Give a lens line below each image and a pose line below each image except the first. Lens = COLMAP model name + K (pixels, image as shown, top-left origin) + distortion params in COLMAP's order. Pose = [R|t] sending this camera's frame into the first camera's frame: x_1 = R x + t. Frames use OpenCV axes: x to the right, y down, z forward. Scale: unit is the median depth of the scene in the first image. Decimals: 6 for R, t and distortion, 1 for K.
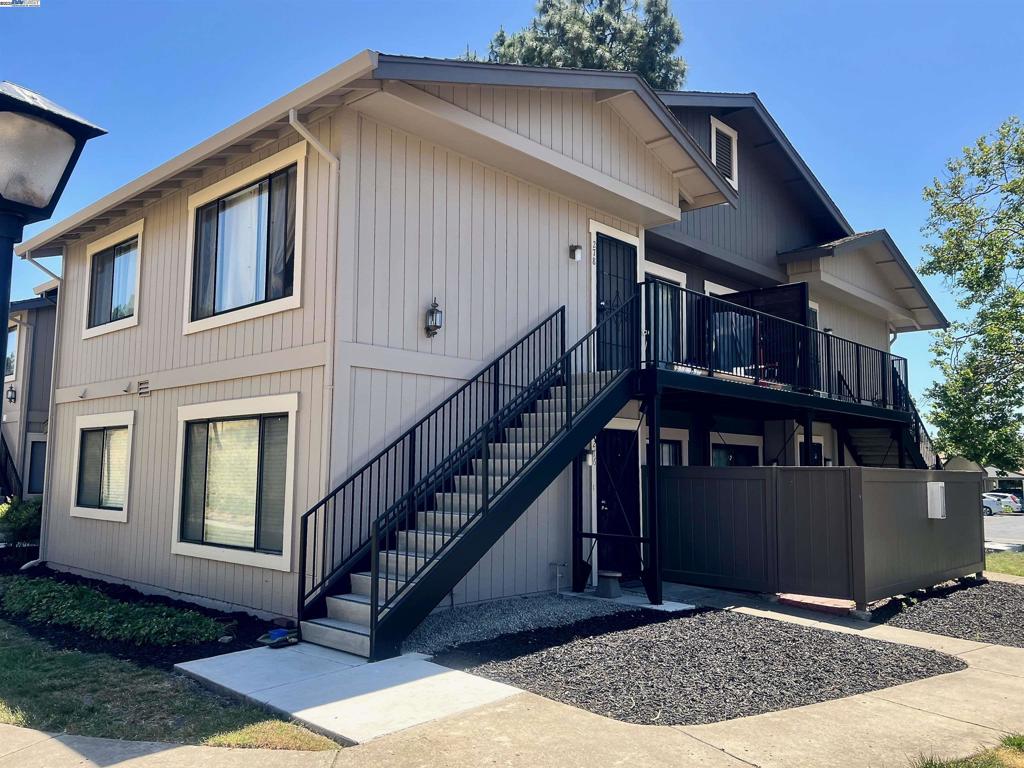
lens RADIAL K [[815.8, 0, 501.3], [0, 815.8, 388.4], [0, 0, 1]] dist [0.047105, -0.065560]
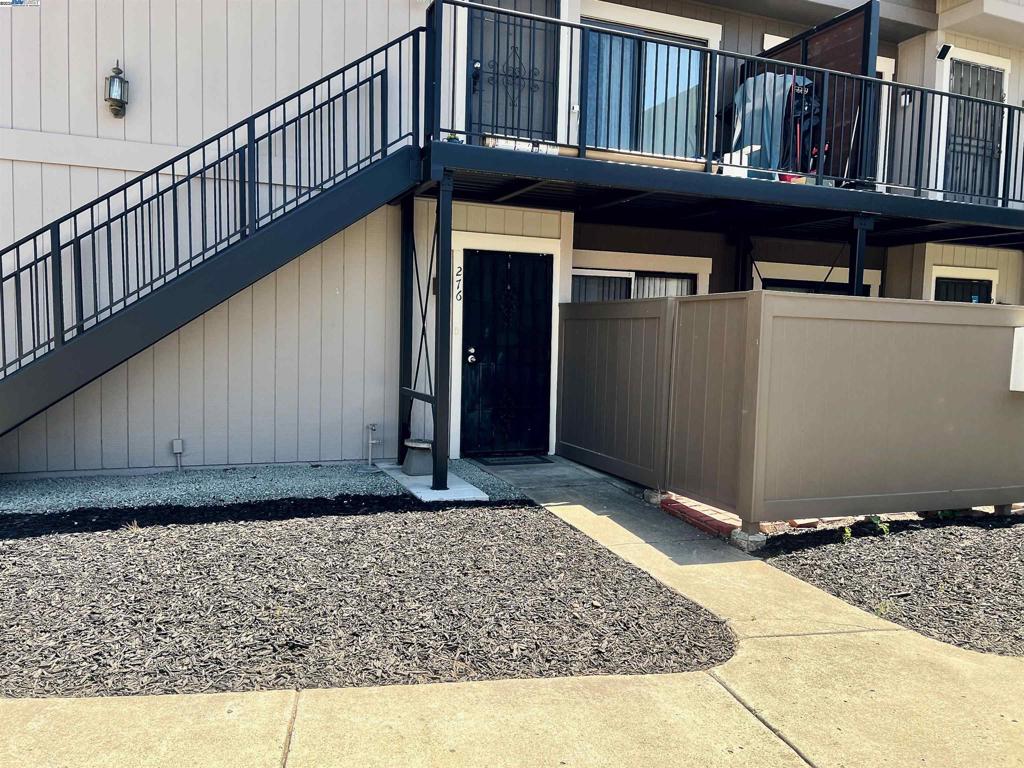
lens RADIAL K [[771.8, 0, 484.8], [0, 771.8, 394.3], [0, 0, 1]] dist [0.055063, -0.065365]
pose [[0.905492, 0.047310, -0.421718, 0.438871], [0.026055, 0.985693, 0.166523, 0.063882], [0.423563, -0.161773, 0.891305, 0.382202]]
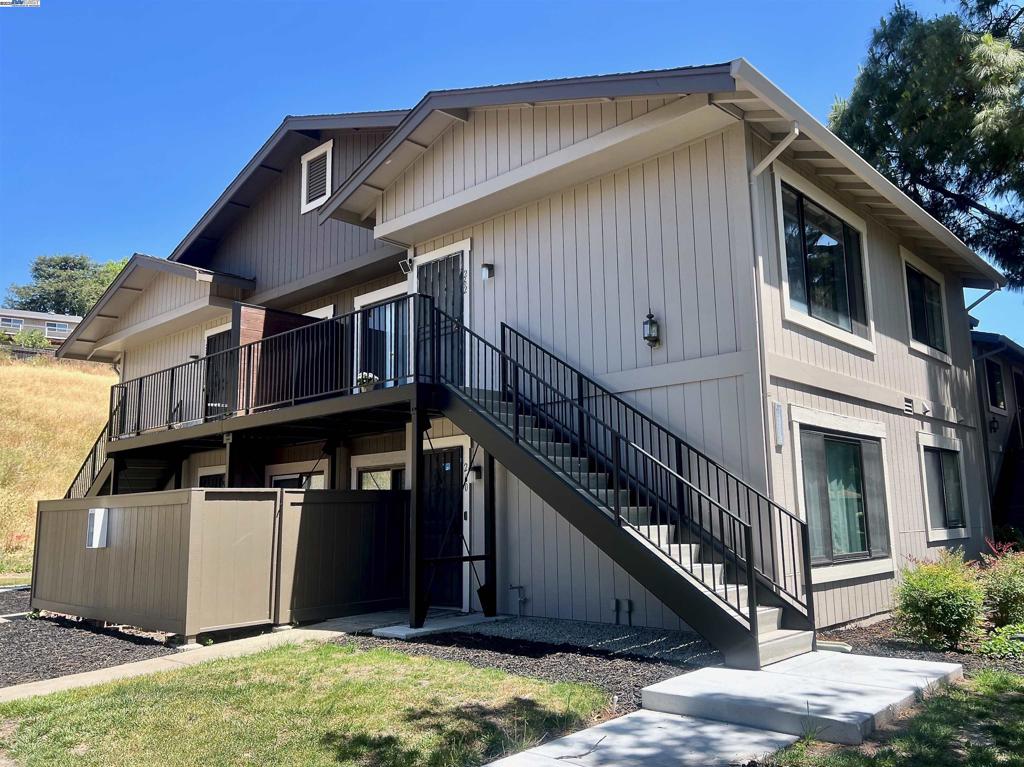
lens RADIAL K [[799.1, 0, 526.3], [0, 799.1, 377.0], [0, 0, 1]] dist [0.050025, -0.077614]
pose [[0.025627, -0.177717, -0.983748, 1.563431], [0.124600, 0.976965, -0.173246, 0.196997], [0.991876, -0.118135, 0.047180, 1.544210]]
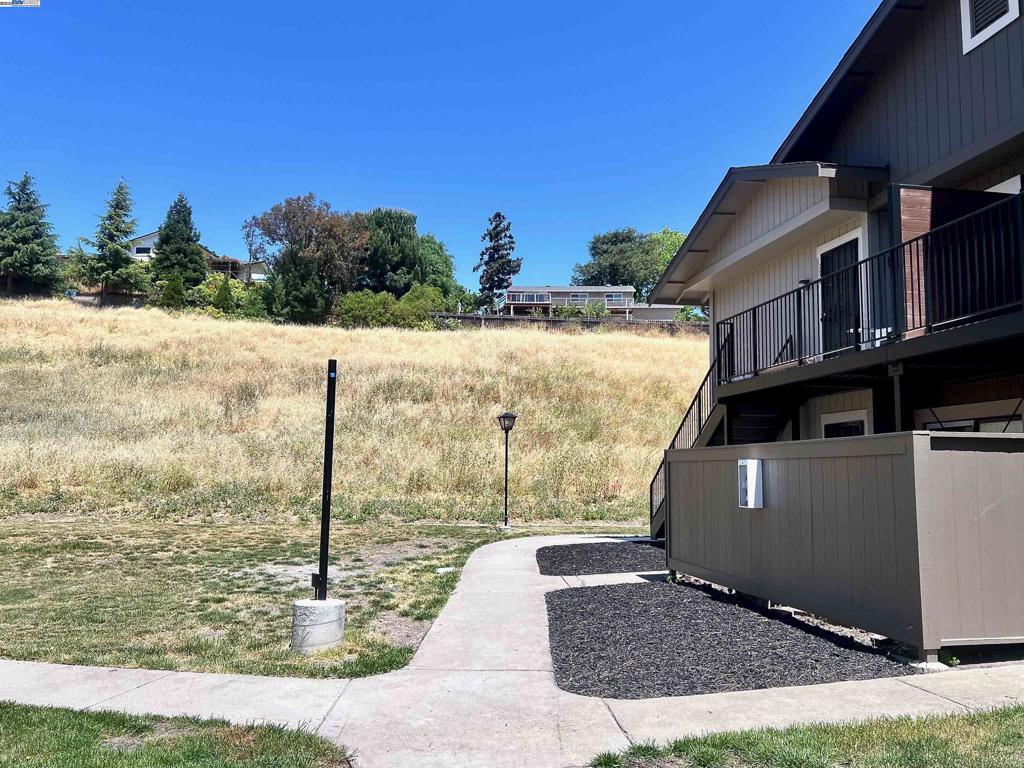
lens RADIAL K [[805.8, 0, 512.0], [0, 805.8, 384.0], [0, 0, 1]] dist [0.051747, -0.039664]
pose [[-0.583799, -0.106481, -0.804885, 1.339373], [0.066032, 0.981851, -0.177787, 0.172293], [0.809208, -0.156940, -0.566173, 1.329720]]
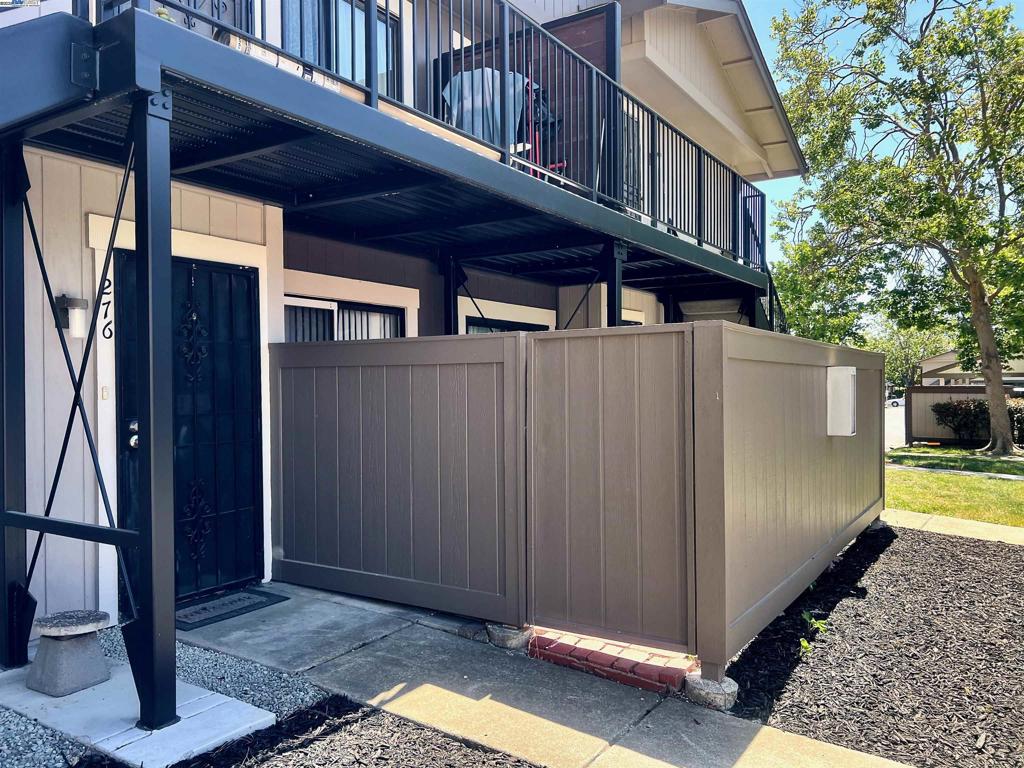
lens RADIAL K [[785.4, 0, 512.0], [0, 785.4, 384.0], [0, 0, 1]] dist [0.056178, -0.076957]
pose [[0.980569, -0.017607, 0.195382, 0.237806], [-0.002588, 0.994717, 0.102627, 0.077346], [-0.196157, -0.101139, 0.975343, 0.579700]]
